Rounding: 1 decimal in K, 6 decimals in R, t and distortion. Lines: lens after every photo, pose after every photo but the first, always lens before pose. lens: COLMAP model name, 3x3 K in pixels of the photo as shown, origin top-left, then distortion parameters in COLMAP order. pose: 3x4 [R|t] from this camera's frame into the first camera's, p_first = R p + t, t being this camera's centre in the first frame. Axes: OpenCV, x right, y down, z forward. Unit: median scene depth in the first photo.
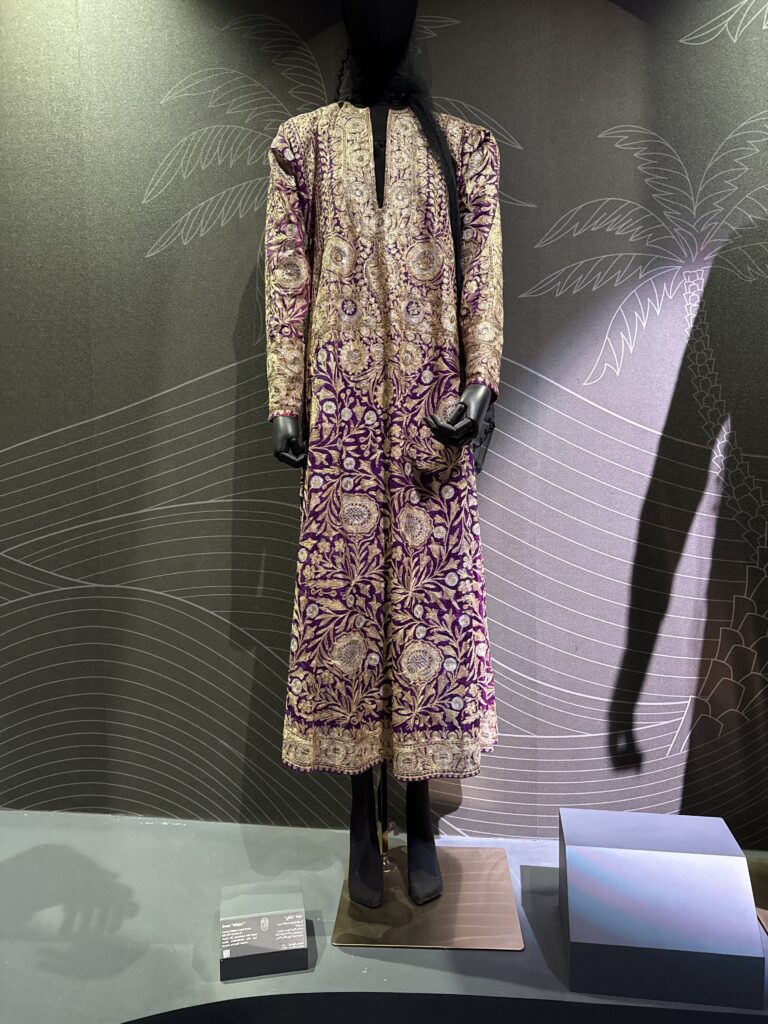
lens RADIAL K [[717.7, 0, 379.5], [0, 717.7, 512.5], [0, 0, 1]] dist [0.042151, -0.082690]
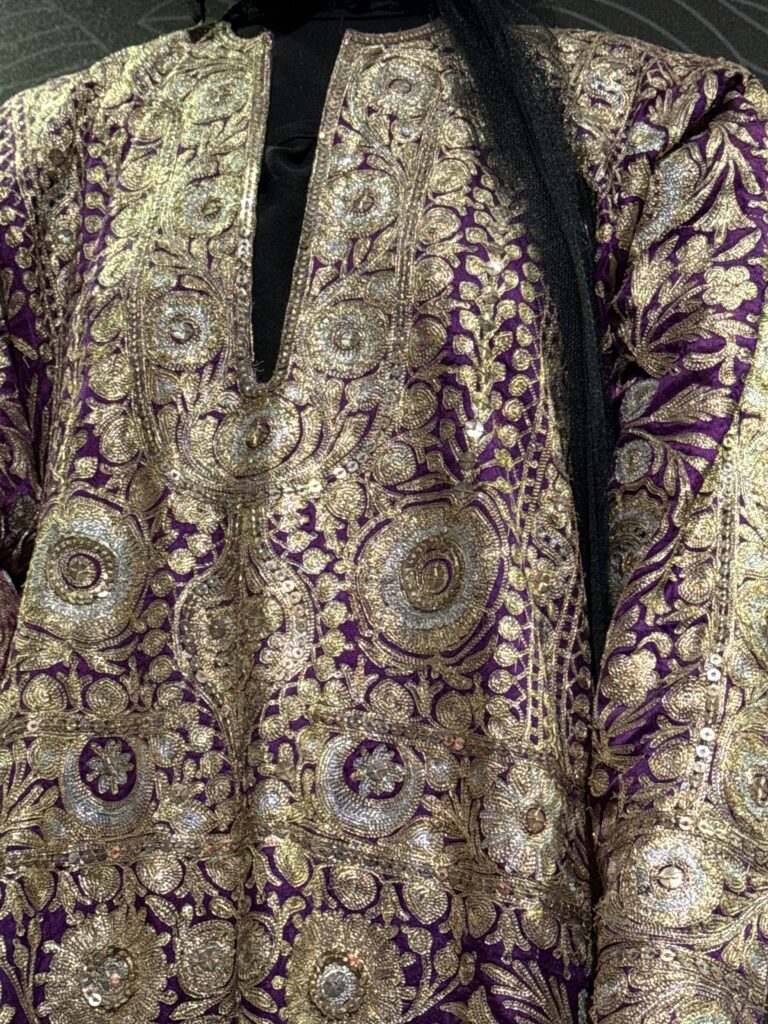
lens RADIAL K [[2083.9, 0, 384.2], [0, 2083.9, 514.2], [0, 0, 1]] dist [0.144860, 0.000000]
pose [[0.959663, -0.030082, -0.279537, 0.057477], [-0.057447, 0.952303, -0.299699, -0.037686], [0.275220, 0.303669, 0.912162, 0.083948]]
